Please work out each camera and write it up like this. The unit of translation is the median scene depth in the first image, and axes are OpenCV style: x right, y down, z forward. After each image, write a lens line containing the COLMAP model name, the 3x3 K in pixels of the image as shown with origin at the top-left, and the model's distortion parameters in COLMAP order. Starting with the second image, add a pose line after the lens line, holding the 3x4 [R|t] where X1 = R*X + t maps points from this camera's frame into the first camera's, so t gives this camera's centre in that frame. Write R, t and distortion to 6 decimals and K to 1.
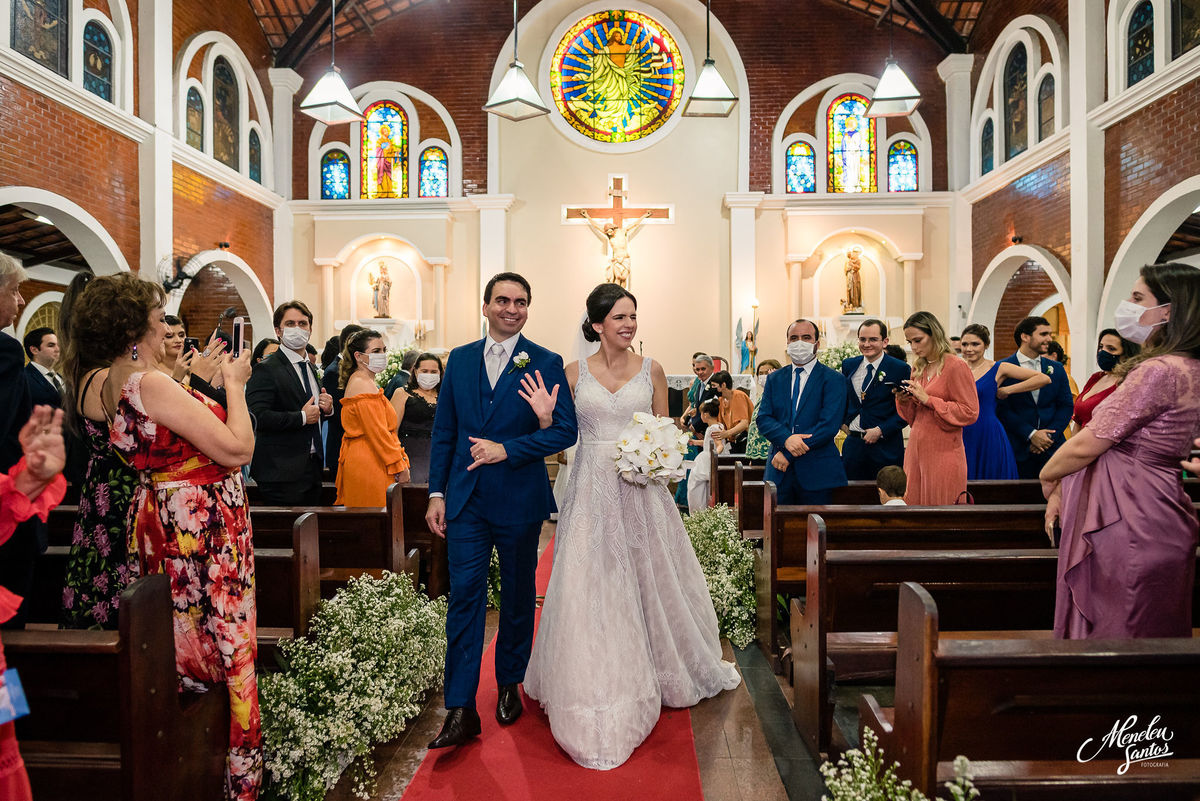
lens RADIAL K [[690.9, 0, 601.1], [0, 690.9, 395.7], [0, 0, 1]] dist [-0.030433, -0.000323]
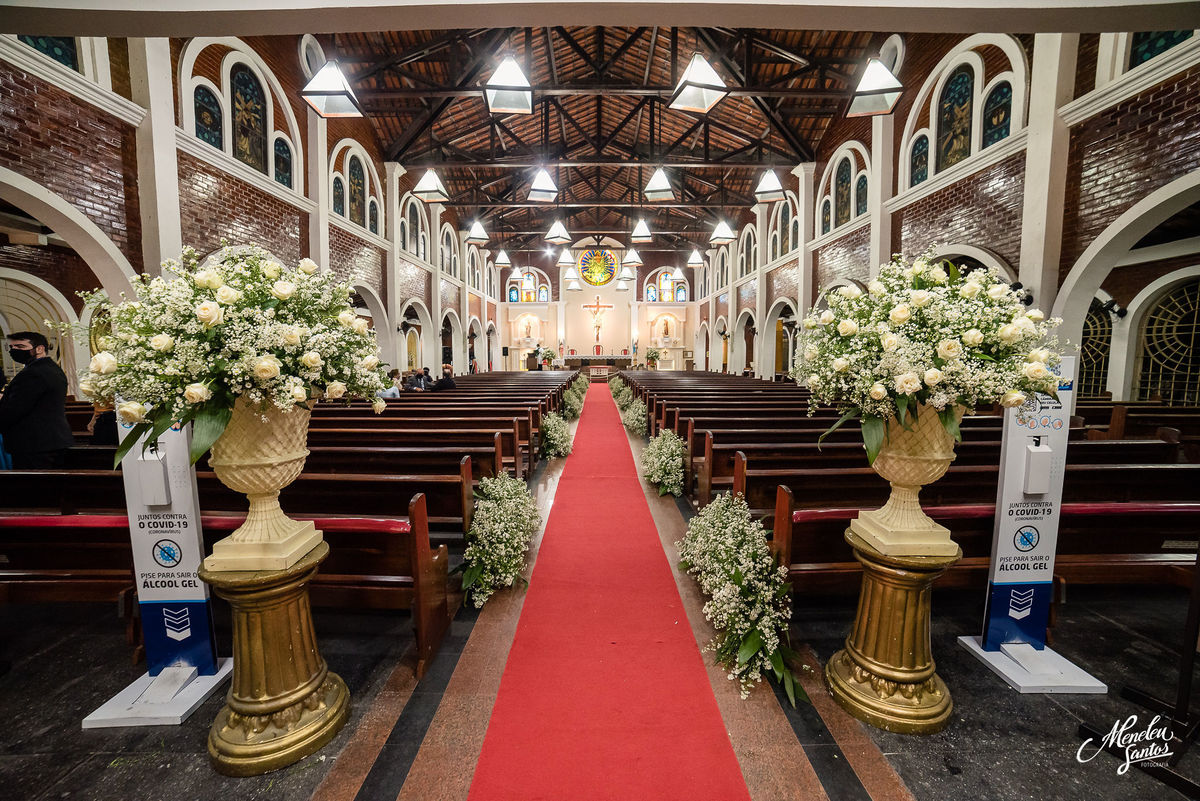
lens RADIAL K [[494.3, 0, 598.0], [0, 494.3, 406.3], [0, 0, 1]] dist [-0.118086, 0.044074]
pose [[0.999692, 0.000354, 0.024800, -0.035107], [-0.002309, 0.996881, 0.078881, 0.033539], [-0.024694, -0.078914, 0.996576, -1.450694]]
